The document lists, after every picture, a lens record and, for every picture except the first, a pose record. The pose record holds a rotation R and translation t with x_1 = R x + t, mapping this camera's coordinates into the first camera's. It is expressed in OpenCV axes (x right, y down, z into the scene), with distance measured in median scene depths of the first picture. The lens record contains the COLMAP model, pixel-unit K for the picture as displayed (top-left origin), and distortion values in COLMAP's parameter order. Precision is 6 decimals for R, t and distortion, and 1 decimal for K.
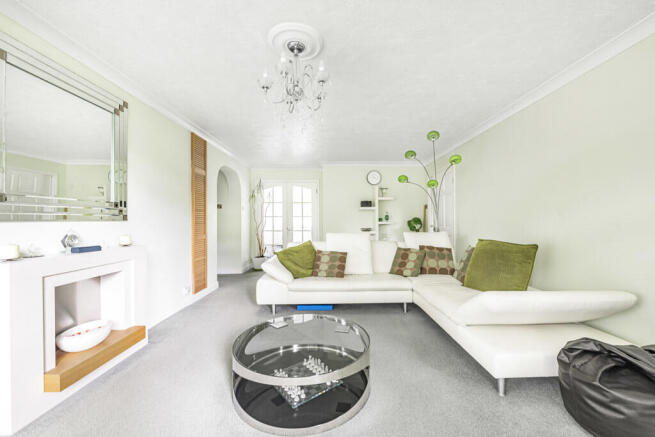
lens RADIAL K [[262.6, 0, 329.7], [0, 262.6, 219.7], [0, 0, 1]] dist [0.024356, -0.000490]
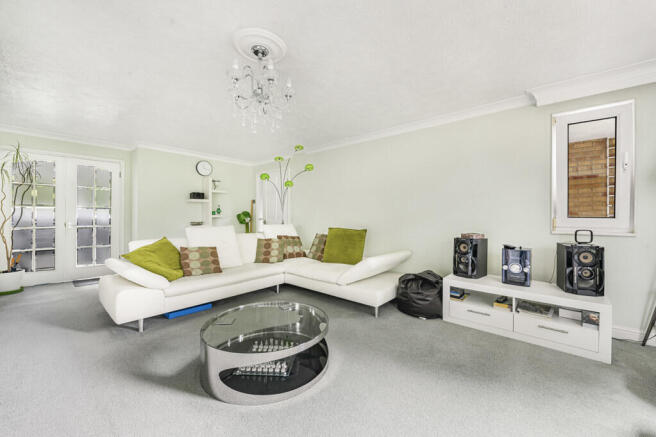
lens RADIAL K [[263.0, 0, 333.9], [0, 263.0, 215.6], [0, 0, 1]] dist [0.024356, -0.000490]
pose [[0.695255, 0.000359, 0.718763, -0.343729], [-0.006944, 0.999957, 0.006217, 0.000794], [-0.718729, -0.009313, 0.695228, 0.016476]]
